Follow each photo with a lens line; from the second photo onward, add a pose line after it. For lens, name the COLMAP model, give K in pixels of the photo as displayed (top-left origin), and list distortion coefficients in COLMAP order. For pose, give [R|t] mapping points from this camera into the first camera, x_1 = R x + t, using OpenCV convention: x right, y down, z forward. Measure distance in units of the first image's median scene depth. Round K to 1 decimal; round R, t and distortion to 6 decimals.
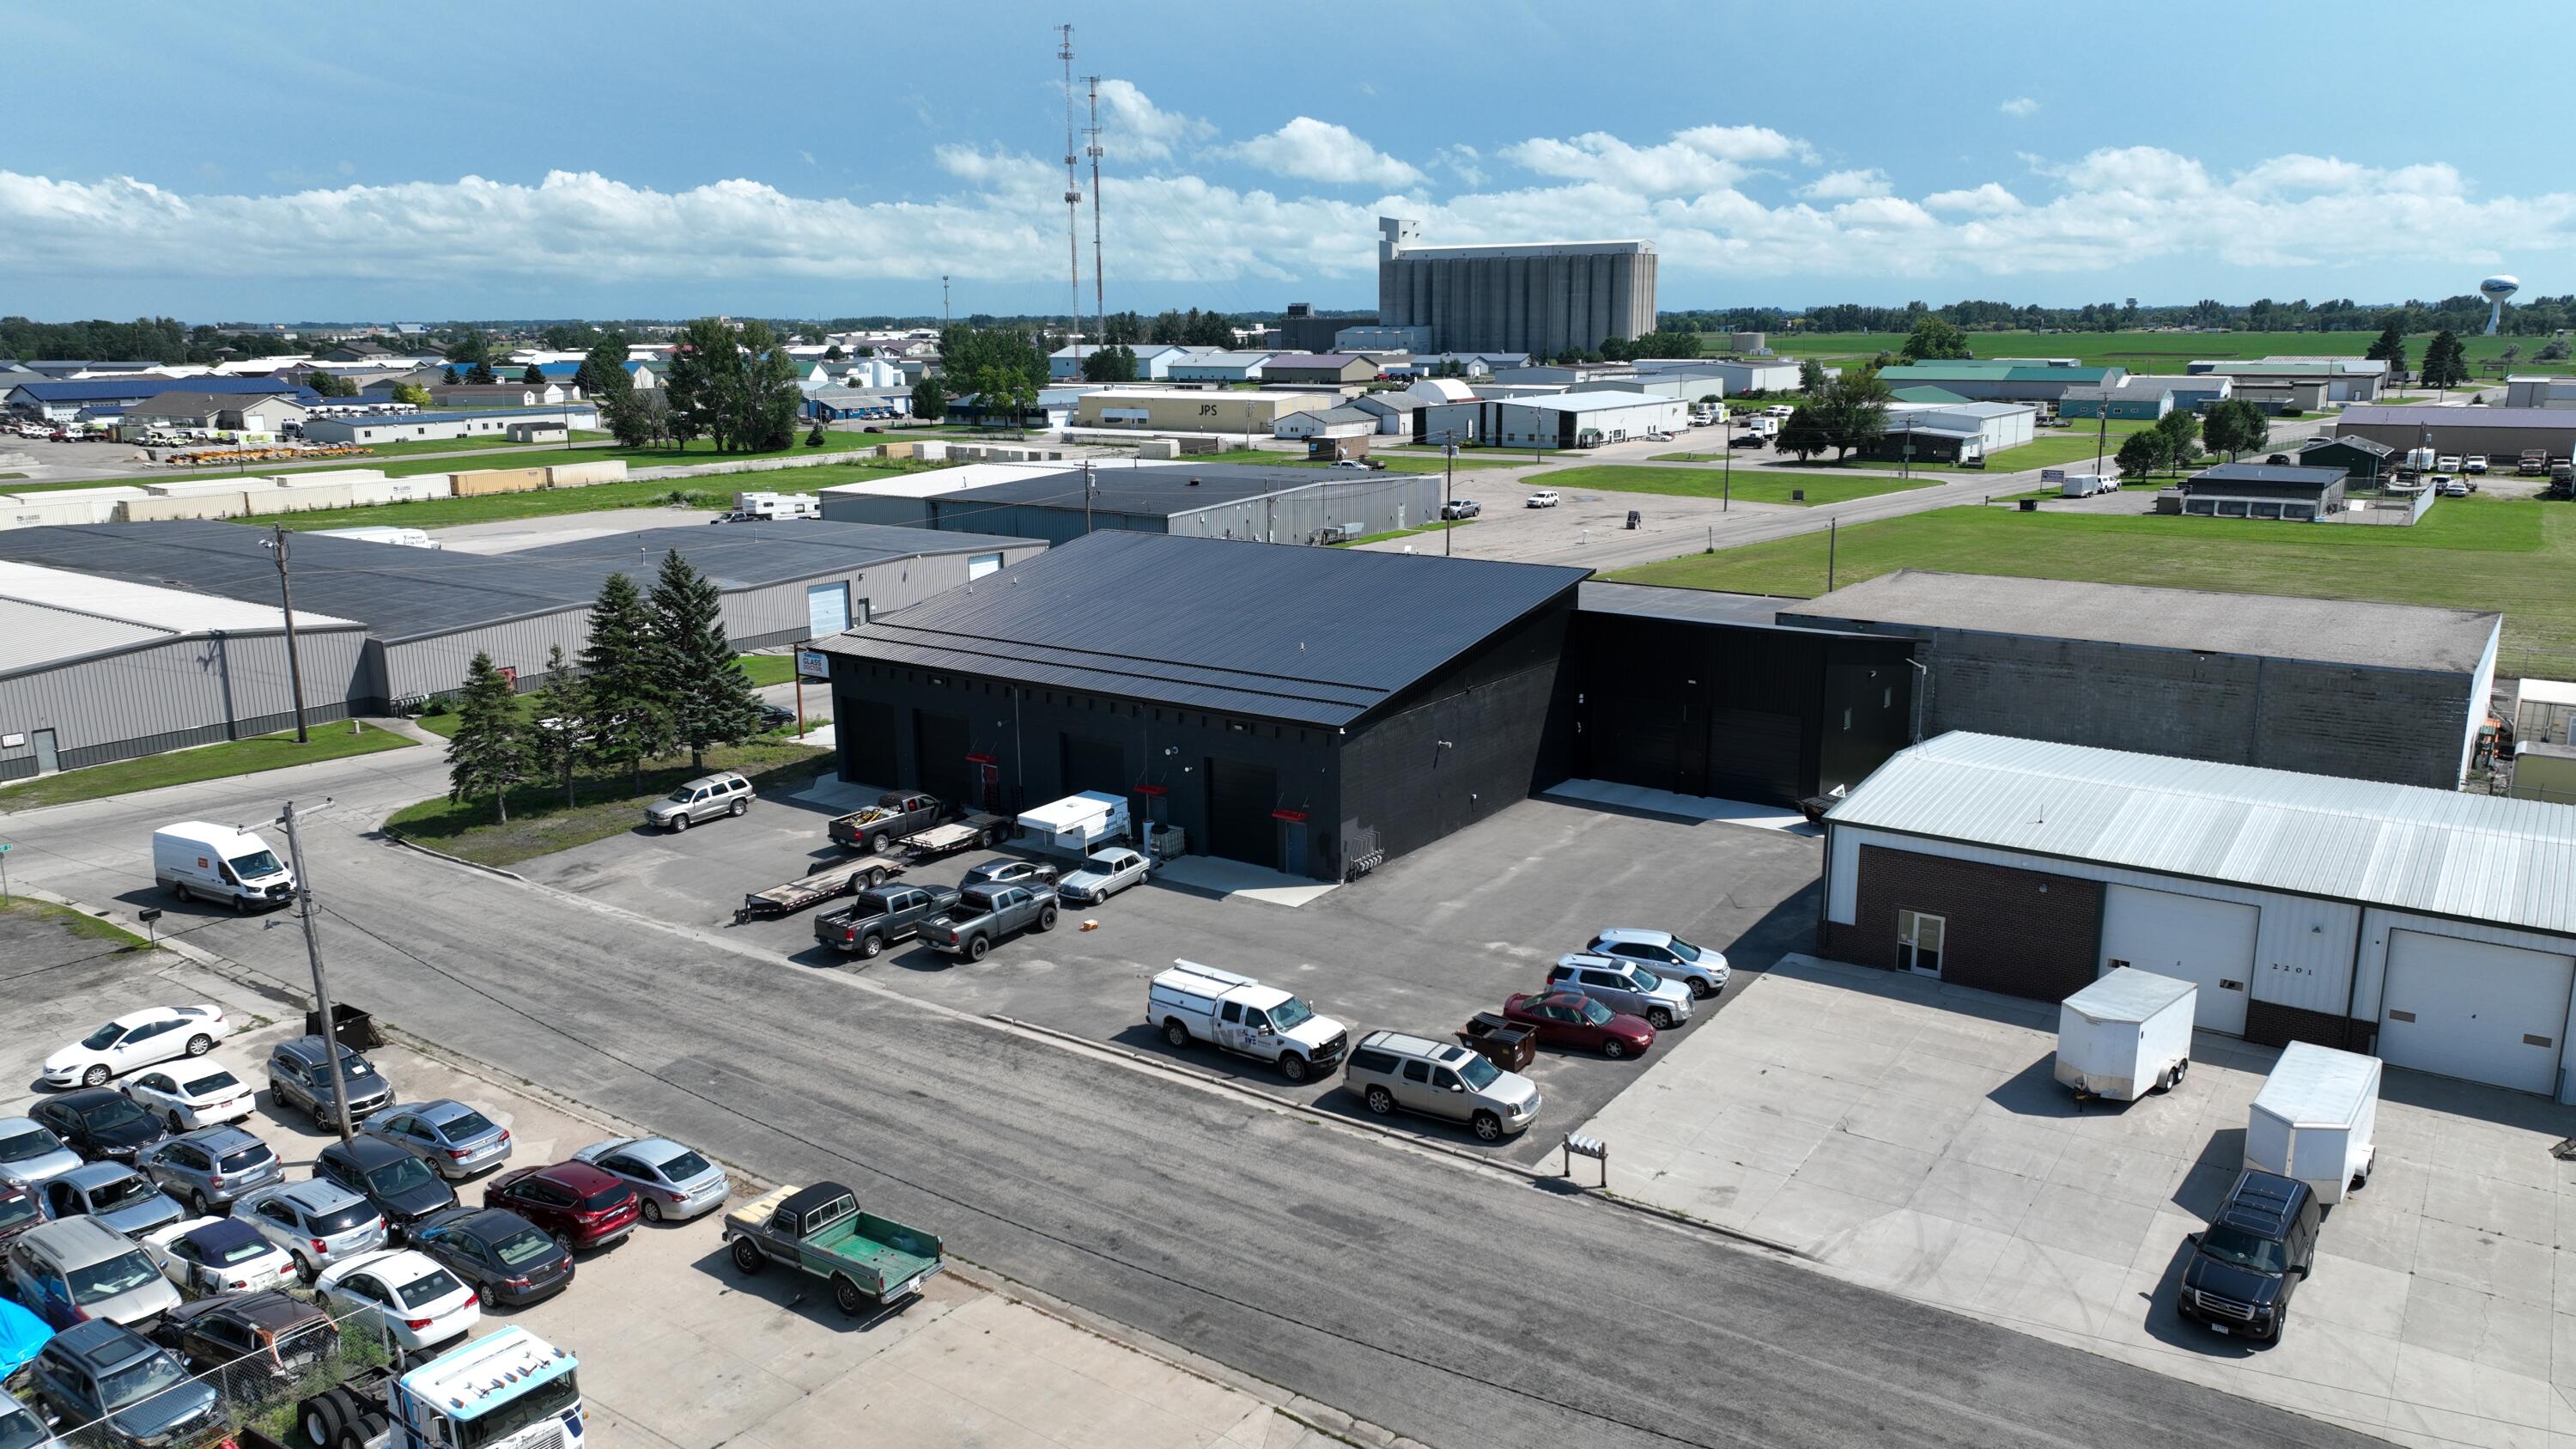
lens RADIAL K [[1809.4, 0, 1288.0], [0, 1809.4, 724.5], [0, 0, 1]] dist [0.004761, 0.007454]
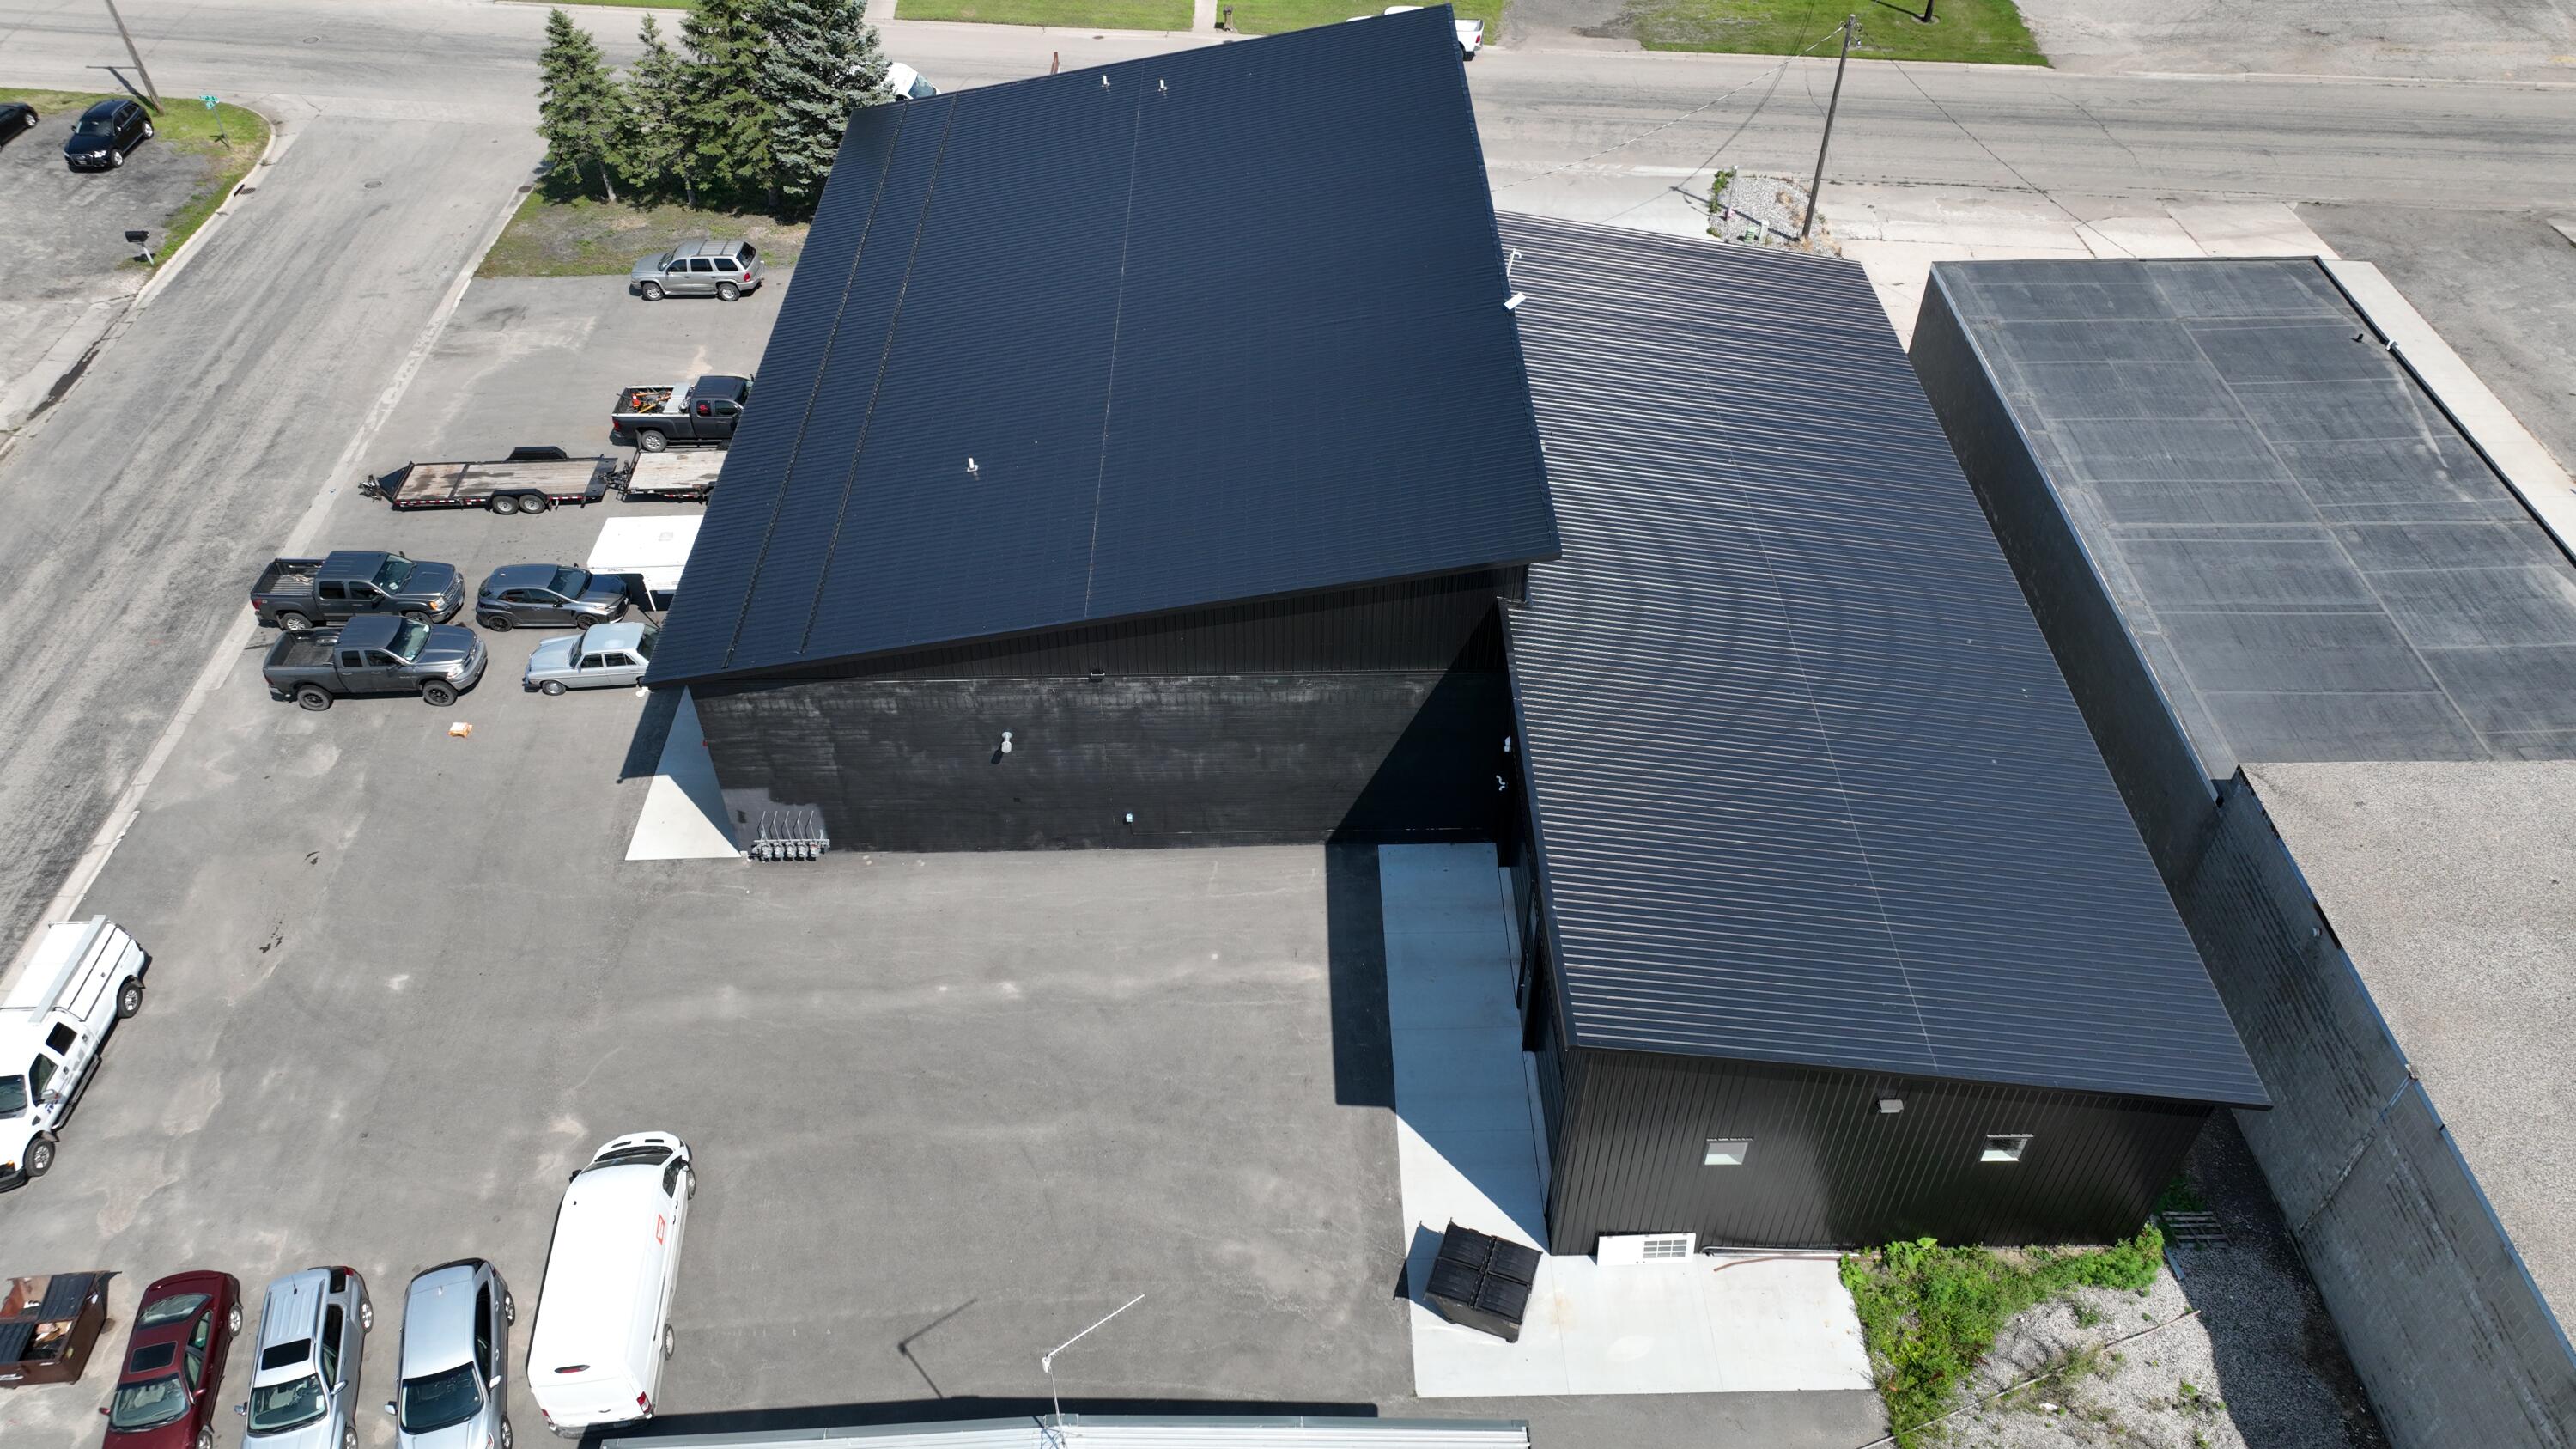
lens RADIAL K [[1731.6, 0, 1288.0], [0, 1731.6, 724.5], [0, 0, 1]] dist [0.001953, 0.002287]
pose [[0.602676, 0.560581, -0.567918, 0.453486], [-0.181007, 0.789173, 0.586892, -0.337527], [0.777186, -0.250909, 0.577084, 0.739643]]
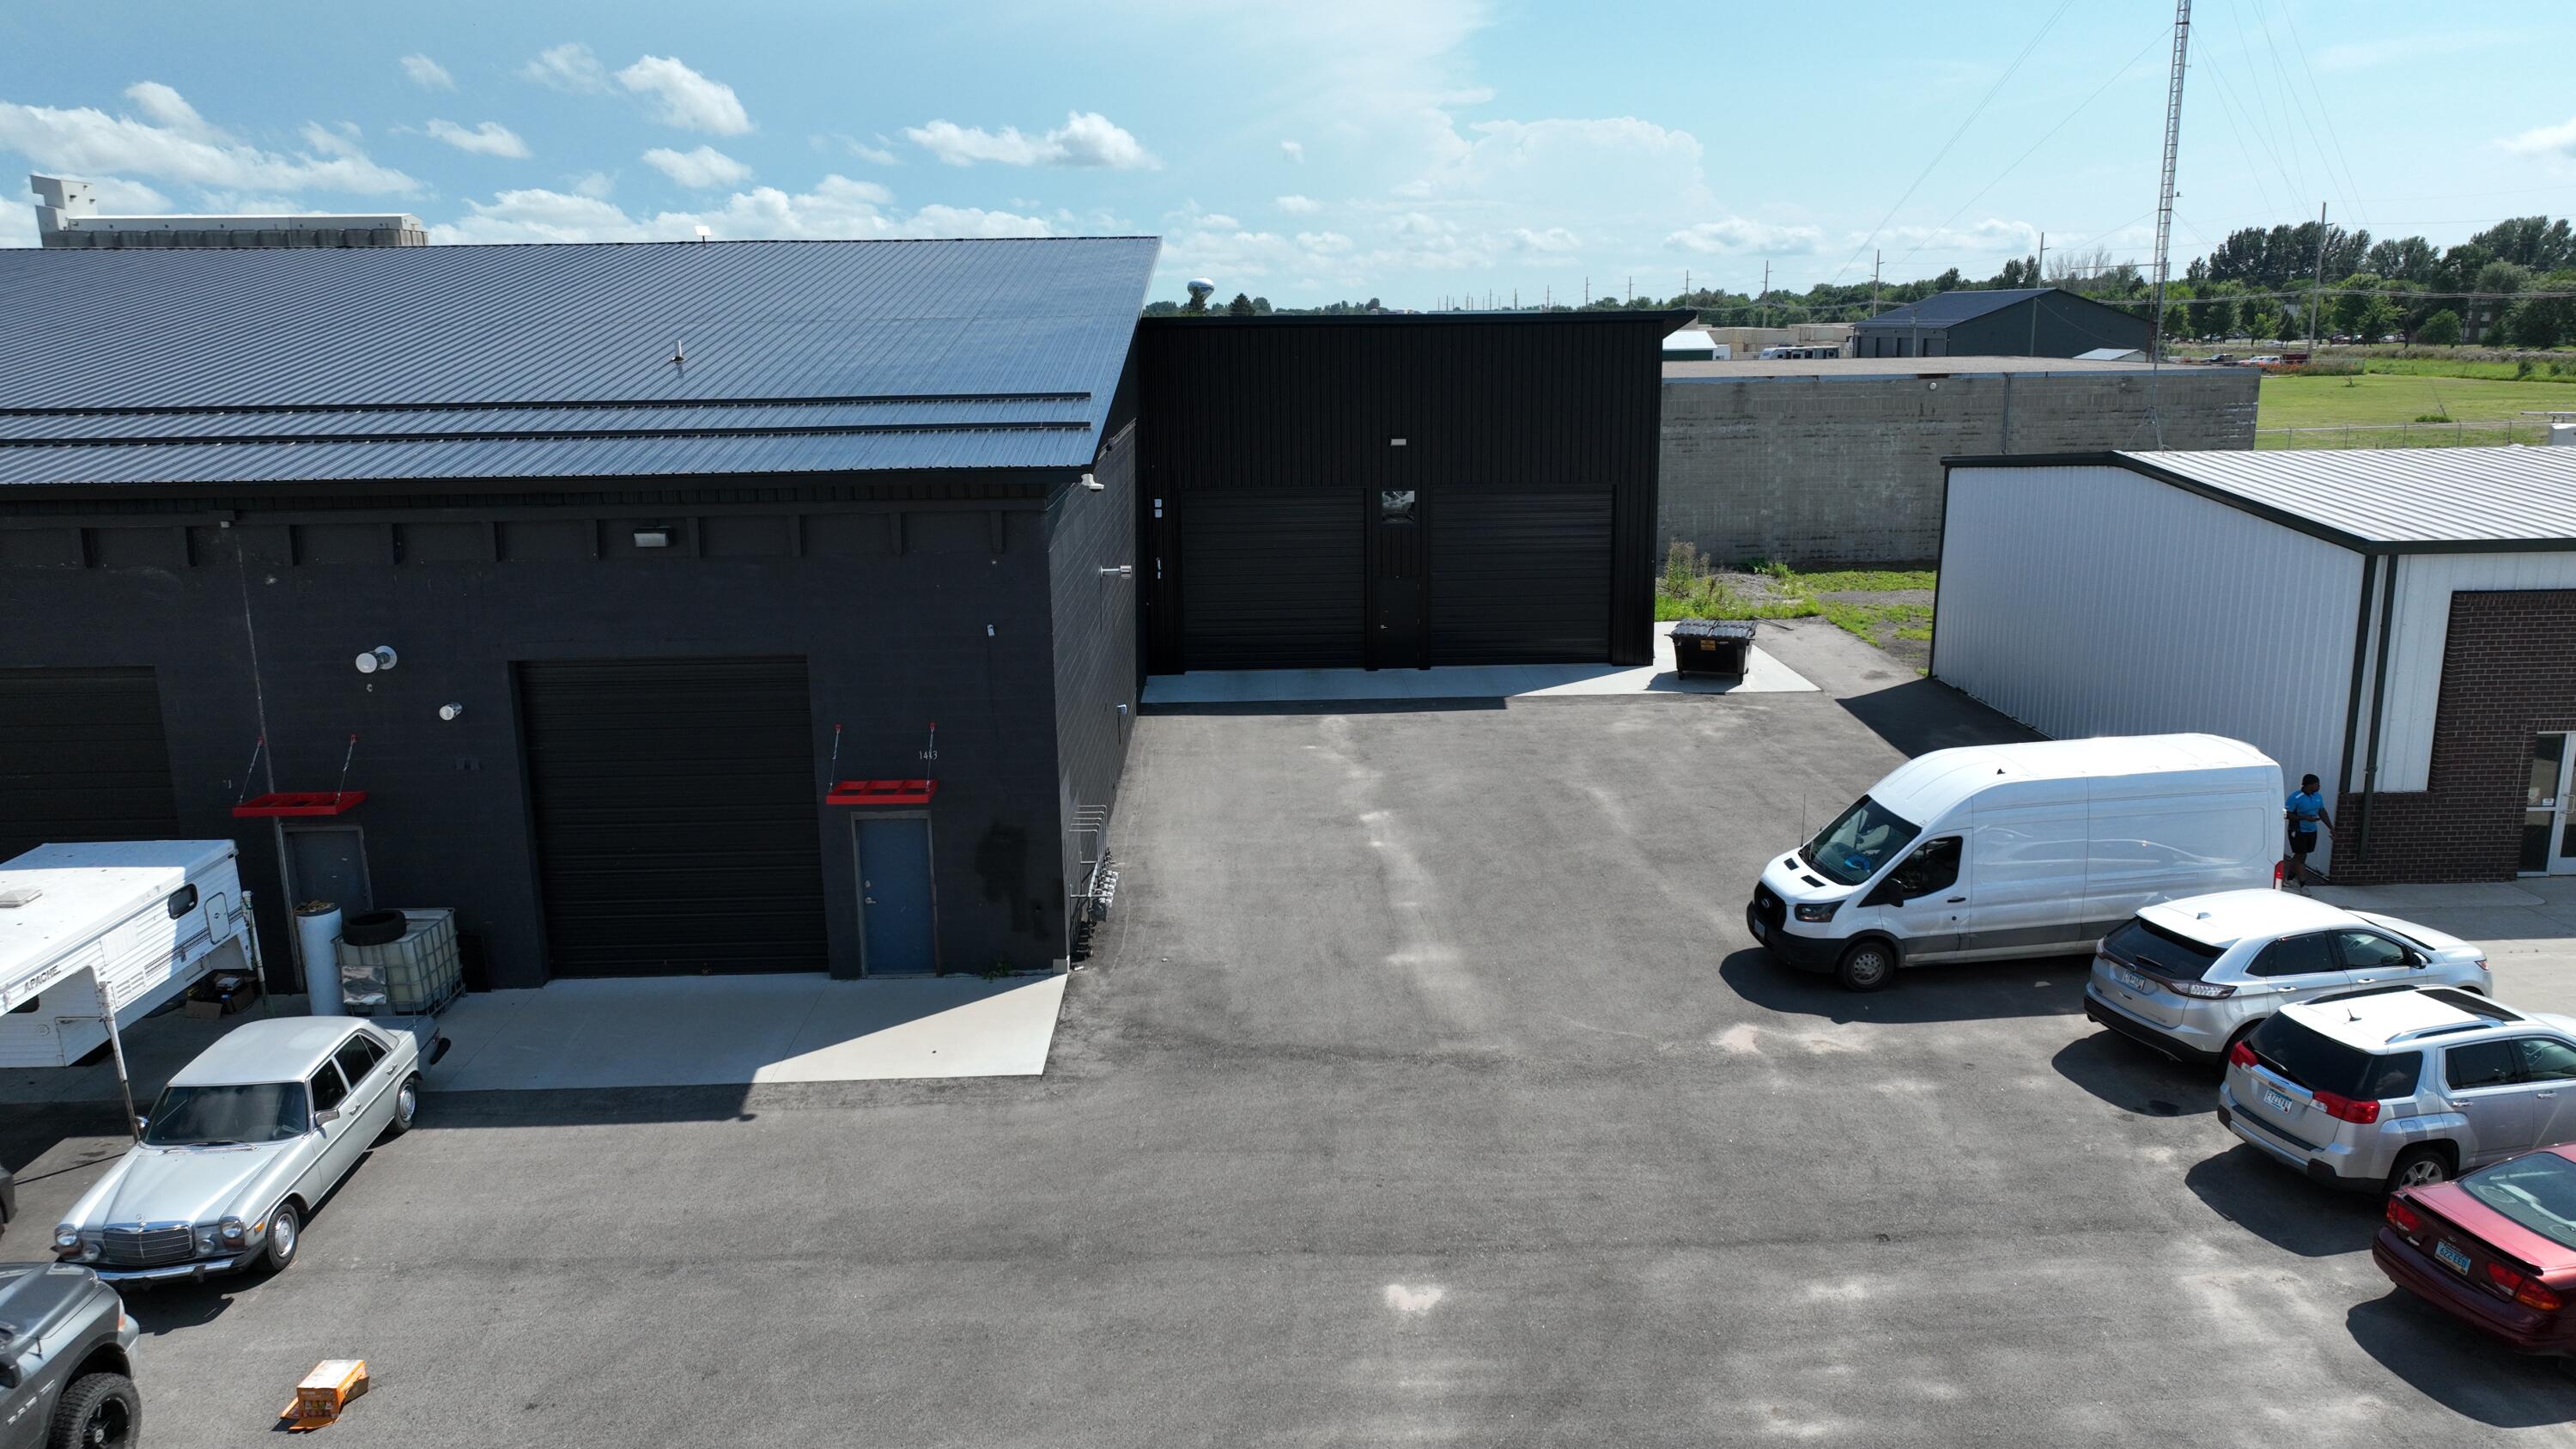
lens RADIAL K [[1809.4, 0, 1288.0], [0, 1809.4, 724.5], [0, 0, 1]] dist [0.004761, 0.007454]
pose [[0.798126, -0.134069, 0.587384, -0.117676], [0.139944, 0.989516, 0.035702, 0.034556], [-0.586012, 0.053706, 0.808521, 0.654079]]
